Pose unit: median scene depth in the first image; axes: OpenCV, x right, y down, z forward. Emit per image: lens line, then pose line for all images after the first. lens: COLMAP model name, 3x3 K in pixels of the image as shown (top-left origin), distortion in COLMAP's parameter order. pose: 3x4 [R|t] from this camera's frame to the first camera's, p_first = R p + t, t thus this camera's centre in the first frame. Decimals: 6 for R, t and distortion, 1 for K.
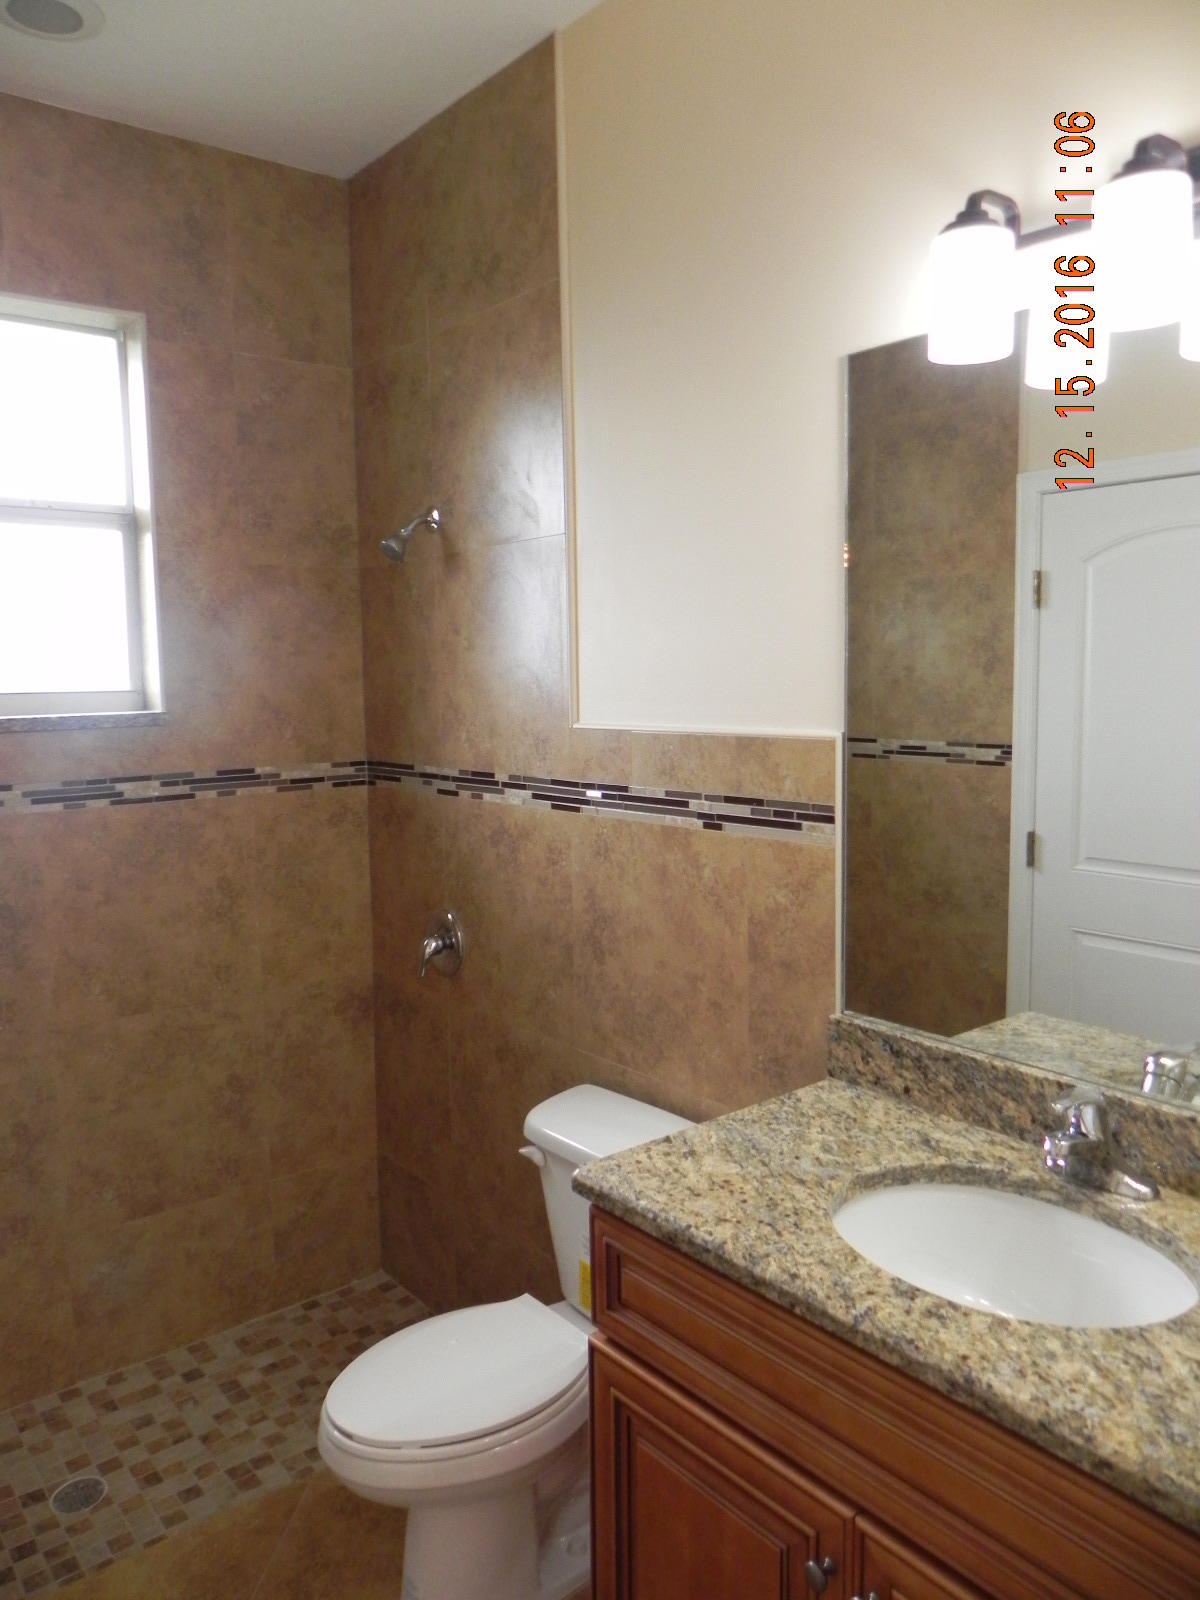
lens RADIAL K [[1181.3, 0, 591.2], [0, 1181.3, 803.1], [0, 0, 1]] dist [-0.024066, 0.014637]
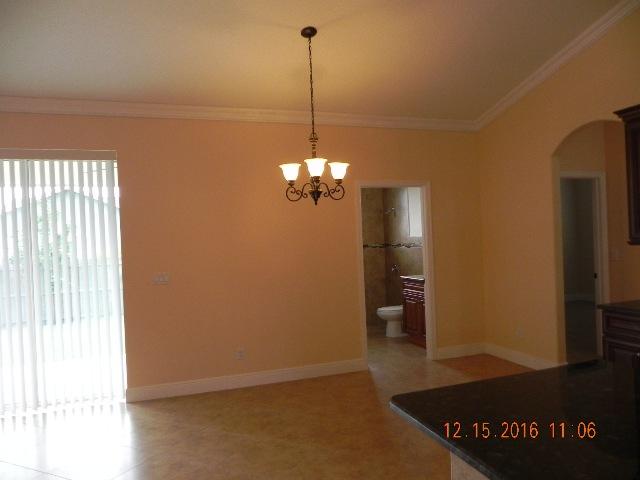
lens RADIAL K [[472.5, 0, 322.1], [0, 472.5, 242.6], [0, 0, 1]] dist [-0.024066, 0.014637]
pose [[0.939241, -0.023571, -0.342449, 0.462433], [-0.008690, 0.995687, -0.092368, 0.240984], [0.343150, 0.089732, 0.934985, -1.903763]]
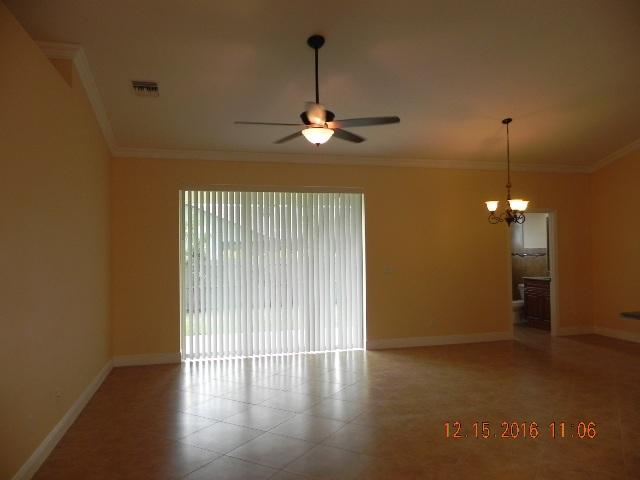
lens RADIAL K [[472.5, 0, 317.1], [0, 472.5, 241.9], [0, 0, 1]] dist [-0.024066, 0.014637]
pose [[0.910604, -0.008440, -0.413193, 0.035842], [-0.041577, 0.992848, -0.111908, 0.374470], [0.411183, 0.119083, 0.903741, -3.107362]]
